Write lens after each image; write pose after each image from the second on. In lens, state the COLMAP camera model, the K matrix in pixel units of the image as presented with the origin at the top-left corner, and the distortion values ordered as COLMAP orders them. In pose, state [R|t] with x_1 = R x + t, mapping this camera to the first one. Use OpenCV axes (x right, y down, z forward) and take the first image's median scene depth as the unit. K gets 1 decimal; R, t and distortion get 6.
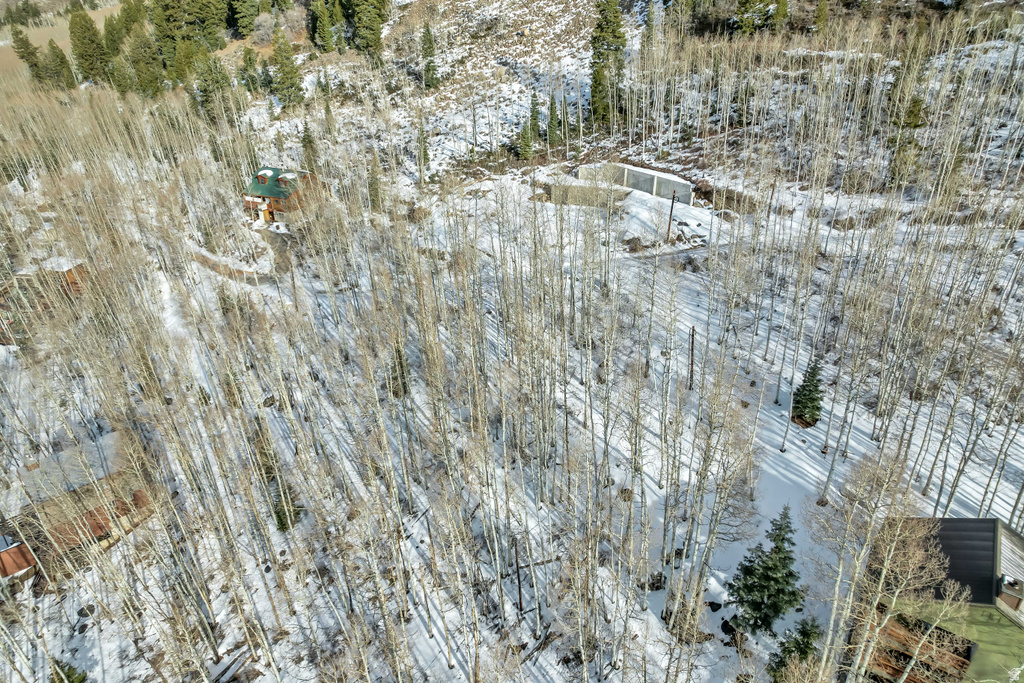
lens RADIAL K [[658.3, 0, 517.0], [0, 658.3, 340.4], [0, 0, 1]] dist [-0.082139, 0.076019]
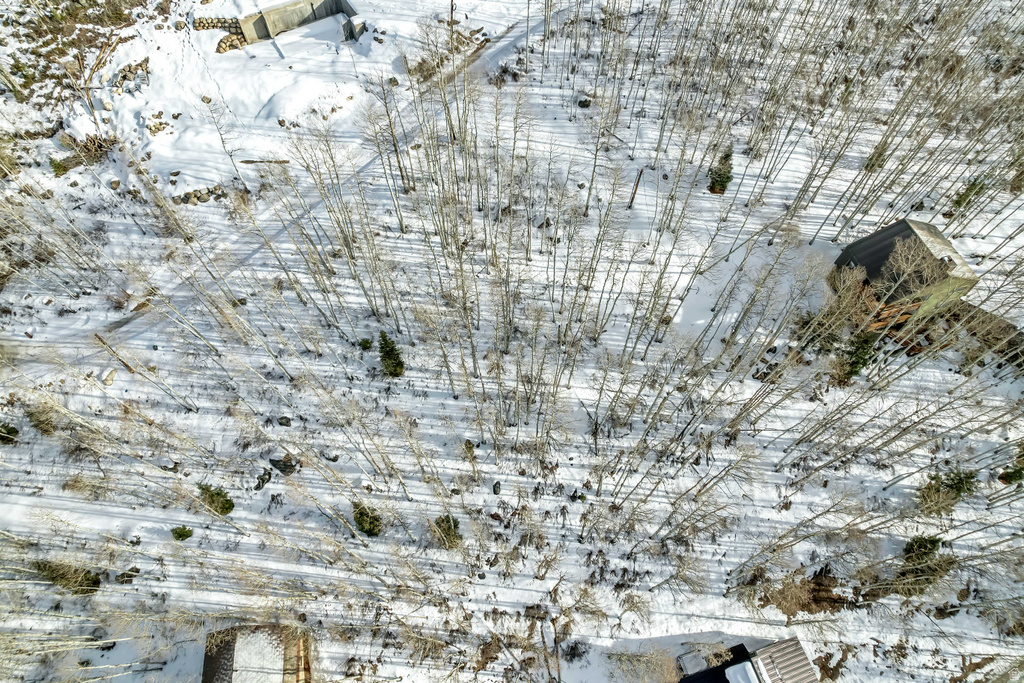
lens RADIAL K [[658.3, 0, 517.0], [0, 658.3, 340.4], [0, 0, 1]] dist [-0.082139, 0.076019]
pose [[0.627996, -0.665716, 0.403042, -0.543869], [0.343929, 0.702000, 0.623626, -0.618263], [-0.698093, -0.253017, 0.669812, 0.326813]]
